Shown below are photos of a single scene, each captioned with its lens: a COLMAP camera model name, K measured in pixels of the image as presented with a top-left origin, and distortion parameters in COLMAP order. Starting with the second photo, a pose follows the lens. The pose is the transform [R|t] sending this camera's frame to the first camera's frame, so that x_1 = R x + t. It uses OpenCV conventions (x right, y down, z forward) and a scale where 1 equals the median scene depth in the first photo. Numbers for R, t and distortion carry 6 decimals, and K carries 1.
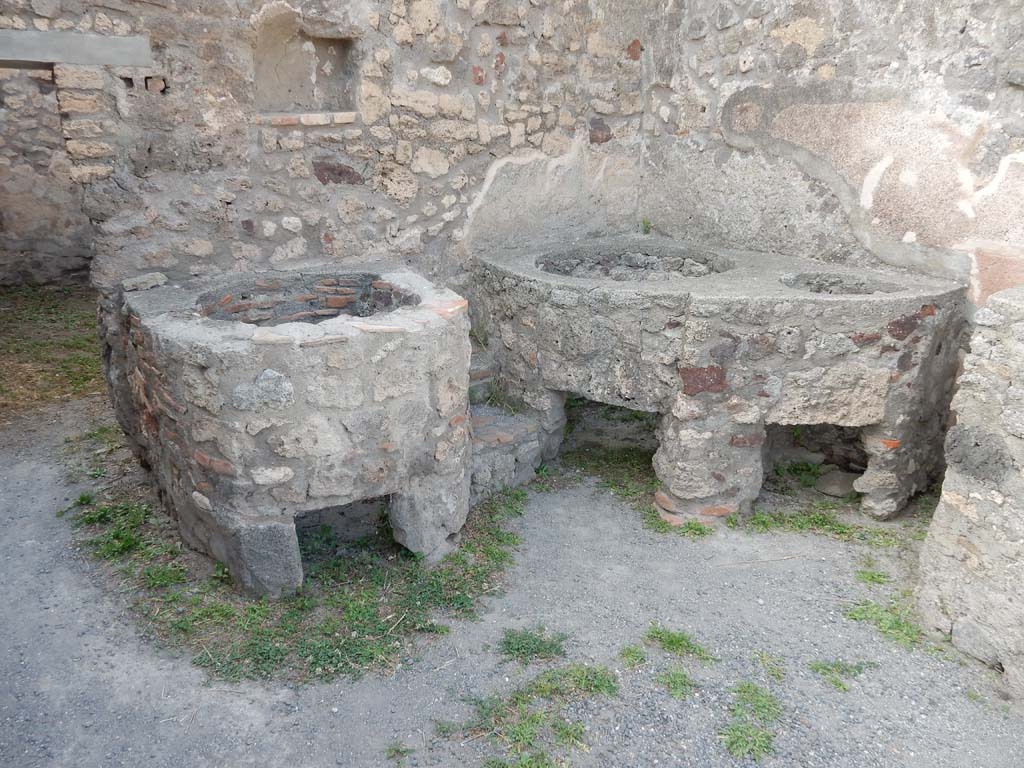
lens RADIAL K [[772.5, 0, 506.6], [0, 772.5, 389.0], [0, 0, 1]] dist [0.001304, 0.001233]
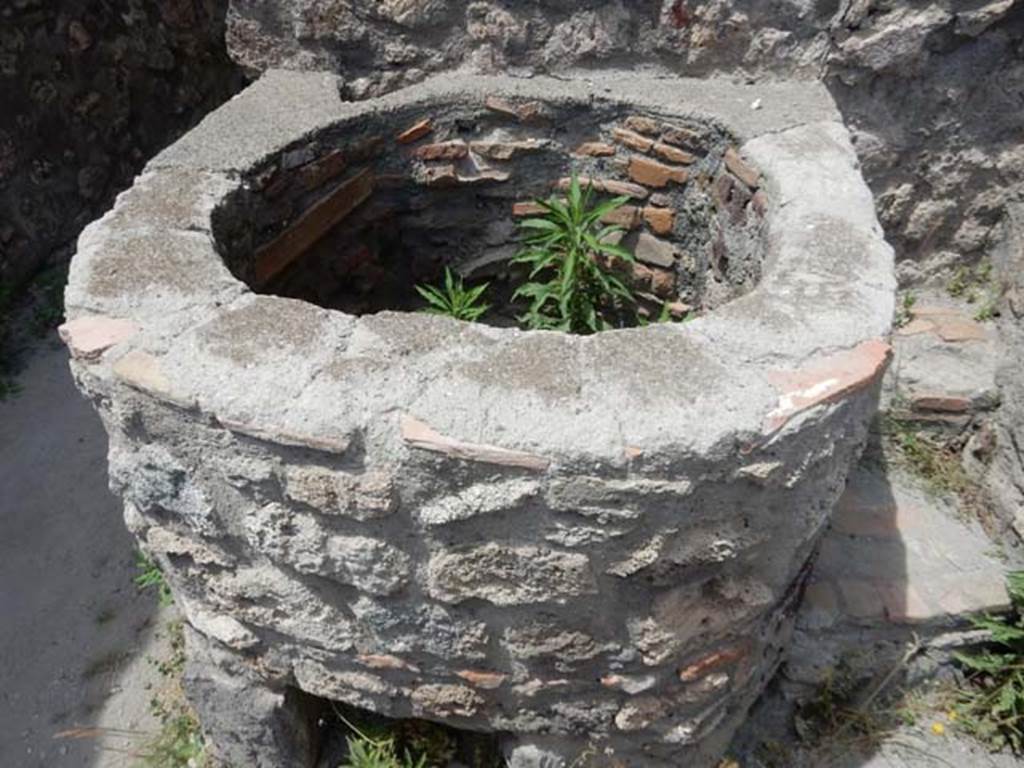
lens RADIAL K [[765.7, 0, 507.3], [0, 765.7, 383.2], [0, 0, 1]] dist [-0.021218, 0.011383]
pose [[0.760849, 0.395755, -0.514283, -0.005610], [-0.204101, 0.898231, 0.389260, -0.162374], [0.615996, -0.191203, 0.764192, 0.600636]]
